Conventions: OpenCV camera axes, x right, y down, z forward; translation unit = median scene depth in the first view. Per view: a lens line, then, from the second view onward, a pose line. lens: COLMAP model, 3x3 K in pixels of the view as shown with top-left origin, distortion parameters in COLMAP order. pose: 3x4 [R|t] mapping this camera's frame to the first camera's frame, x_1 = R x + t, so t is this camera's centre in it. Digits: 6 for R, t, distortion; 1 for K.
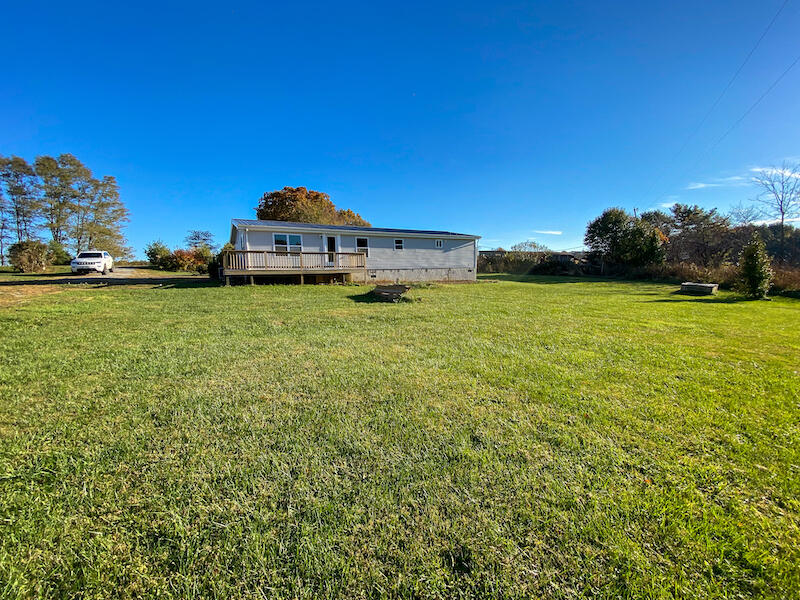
lens RADIAL K [[325.5, 0, 401.5], [0, 325.5, 298.2], [0, 0, 1]] dist [-0.014654, -0.000633]
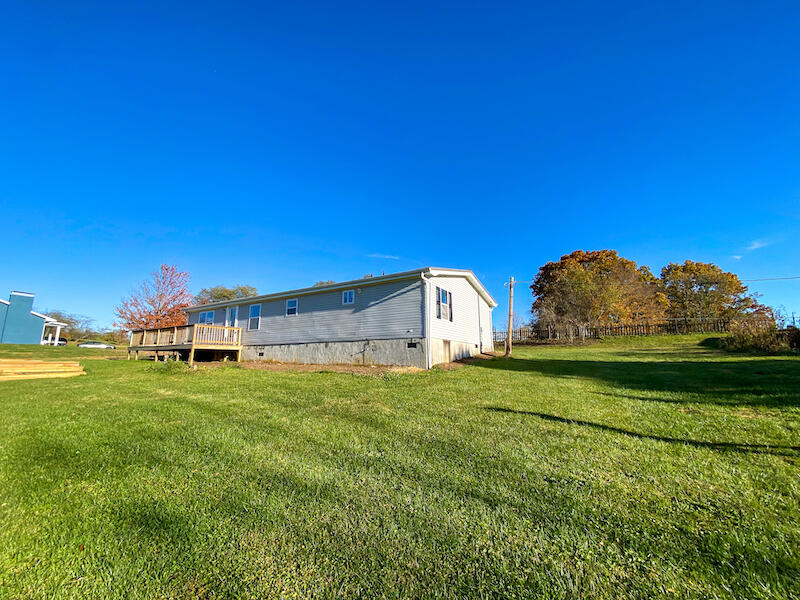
lens RADIAL K [[325.5, 0, 401.1], [0, 325.5, 300.1], [0, 0, 1]] dist [-0.014654, -0.000633]
pose [[0.548465, -0.135097, -0.825188, 0.653247], [-0.062980, 0.977385, -0.201874, -0.053919], [0.833798, 0.162691, 0.527553, 0.787399]]
